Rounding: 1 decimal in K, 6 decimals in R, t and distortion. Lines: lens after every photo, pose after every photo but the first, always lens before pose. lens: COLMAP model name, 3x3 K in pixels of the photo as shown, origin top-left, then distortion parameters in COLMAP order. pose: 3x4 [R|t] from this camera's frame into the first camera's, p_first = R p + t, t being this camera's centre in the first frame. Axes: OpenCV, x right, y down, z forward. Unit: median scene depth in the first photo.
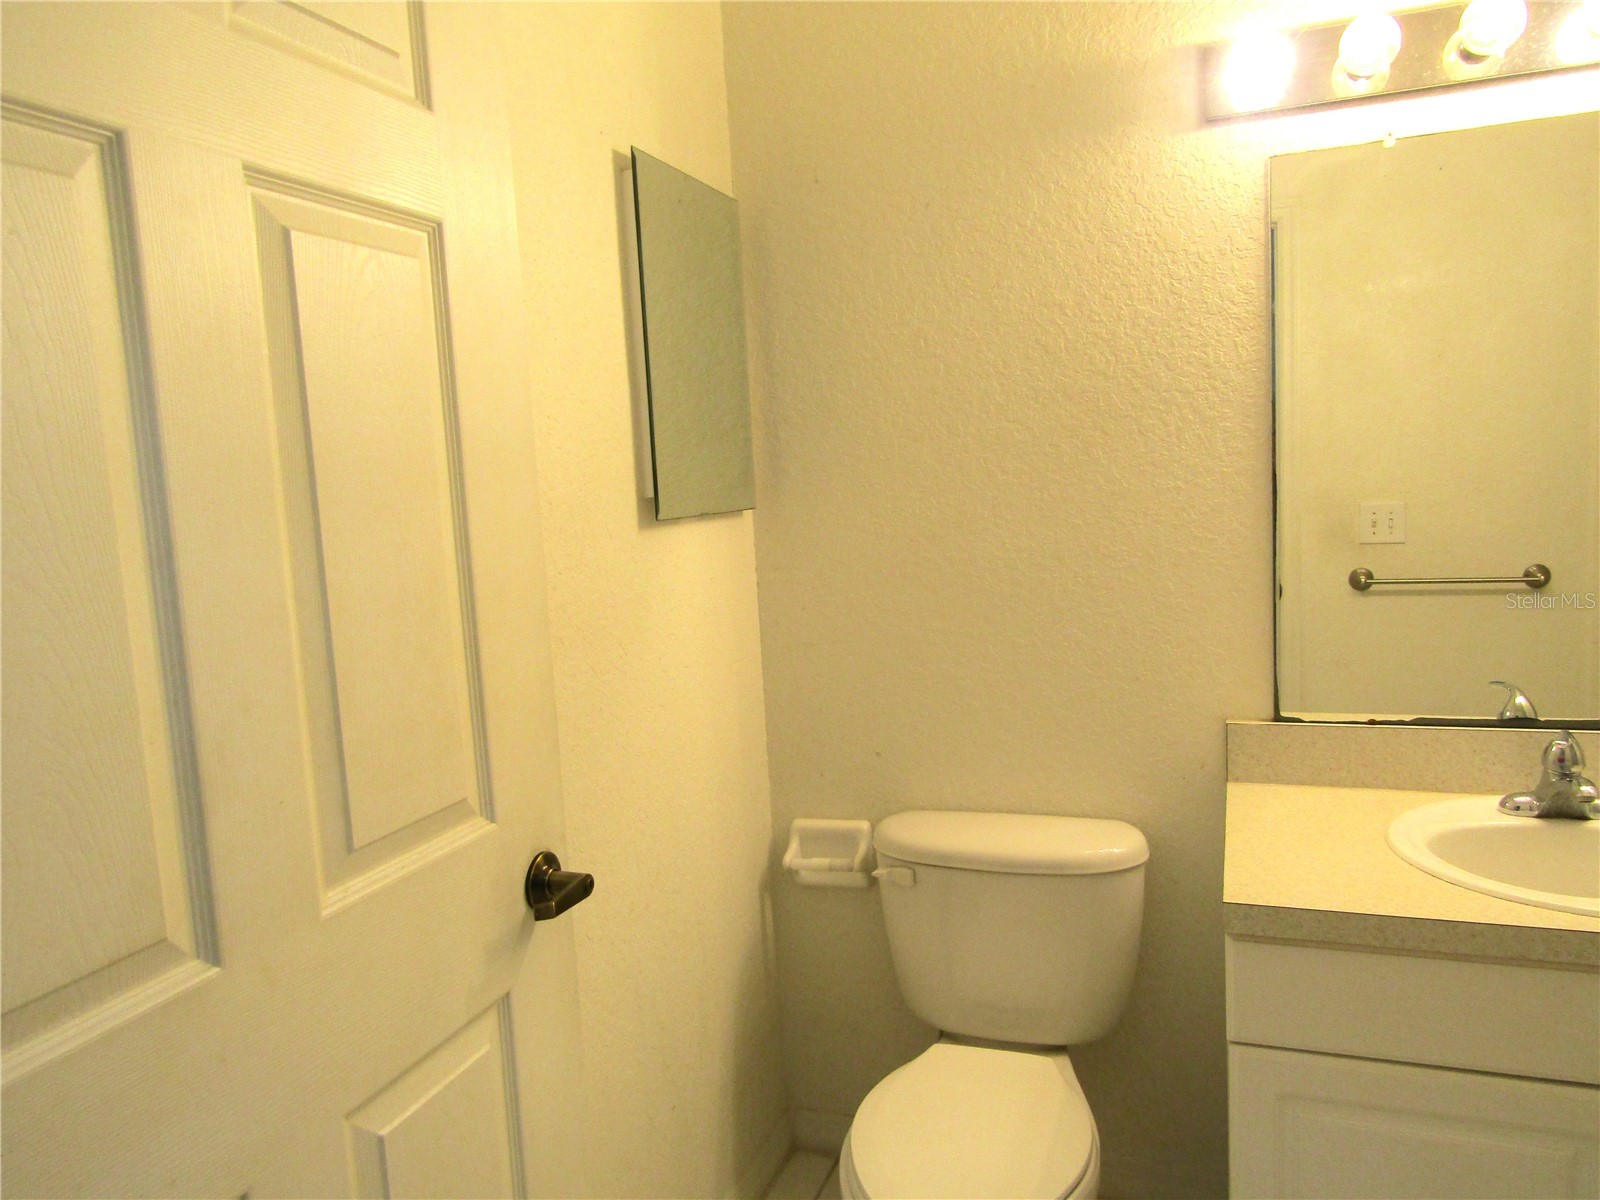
lens RADIAL K [[1151.0, 0, 797.6], [0, 1151.0, 598.8], [0, 0, 1]] dist [0.003299, -0.005047]
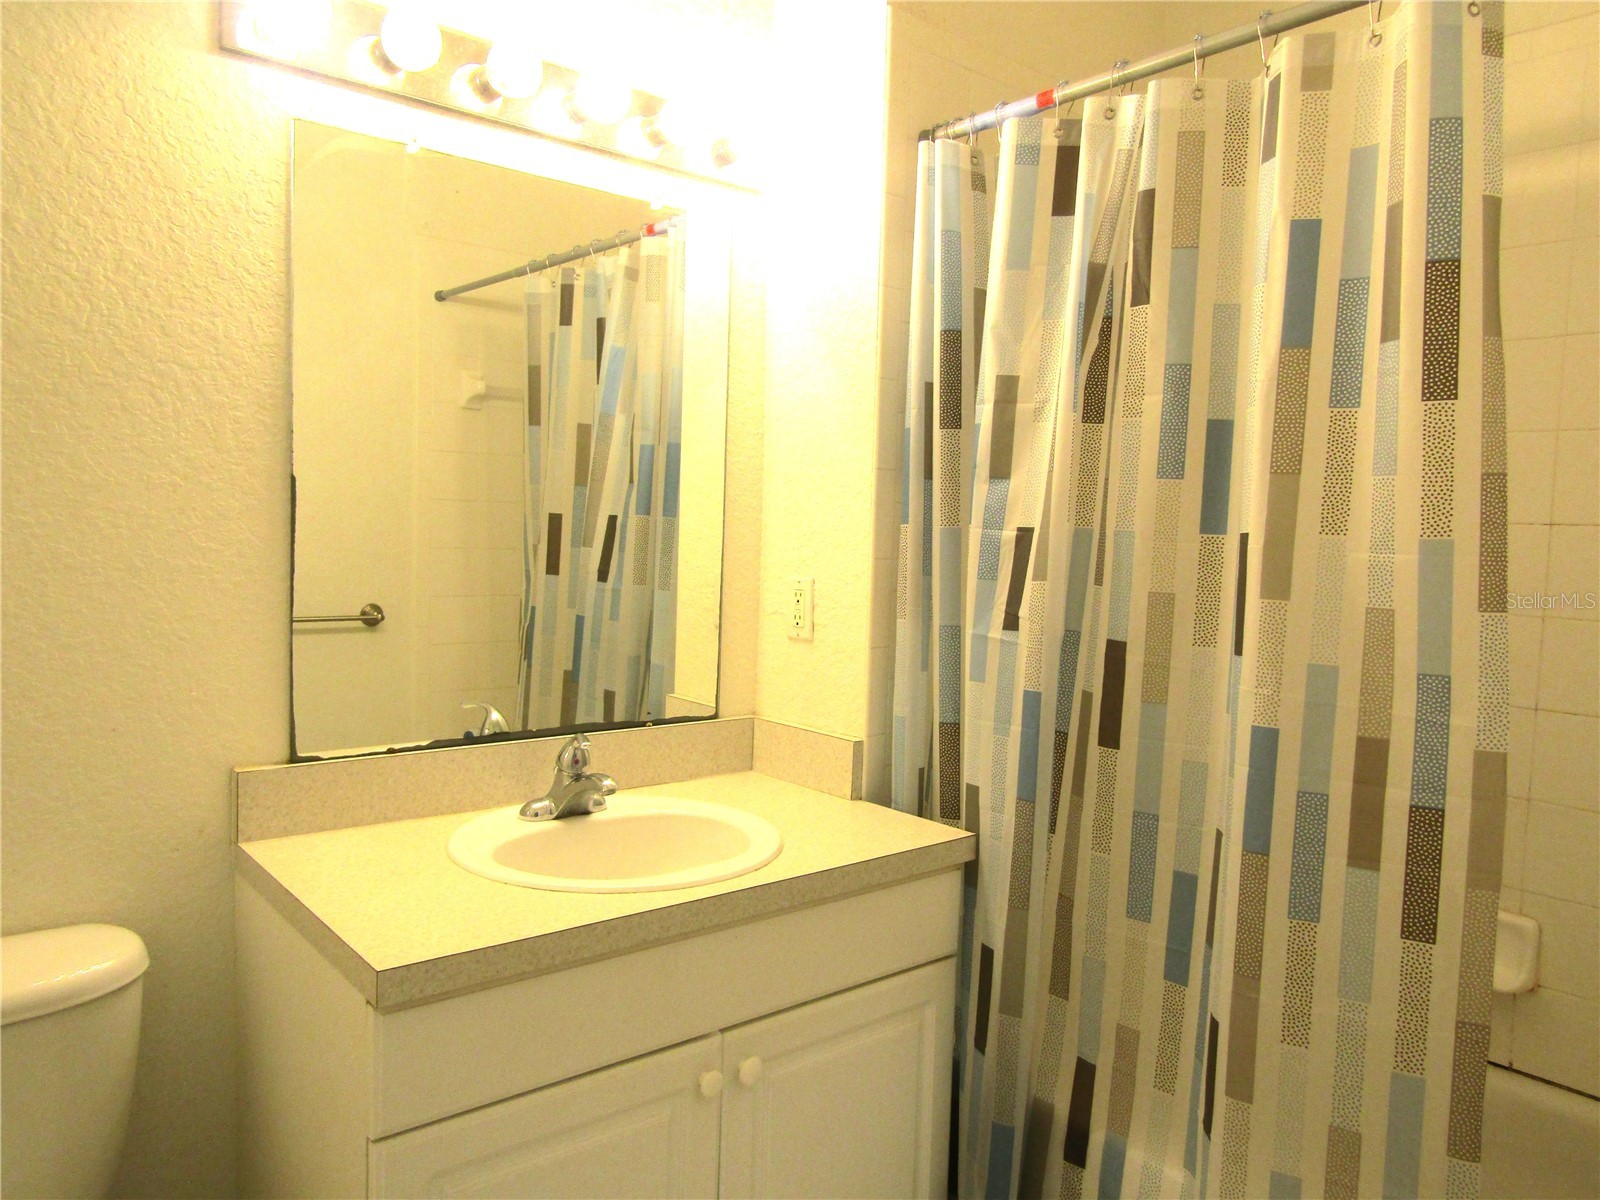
lens RADIAL K [[1151.0, 0, 797.6], [0, 1151.0, 598.8], [0, 0, 1]] dist [0.003299, -0.005047]
pose [[0.484383, 0.011844, 0.874776, -0.161665], [0.035994, 0.998792, -0.033454, 0.025778], [-0.874115, 0.047691, 0.483372, 0.243109]]
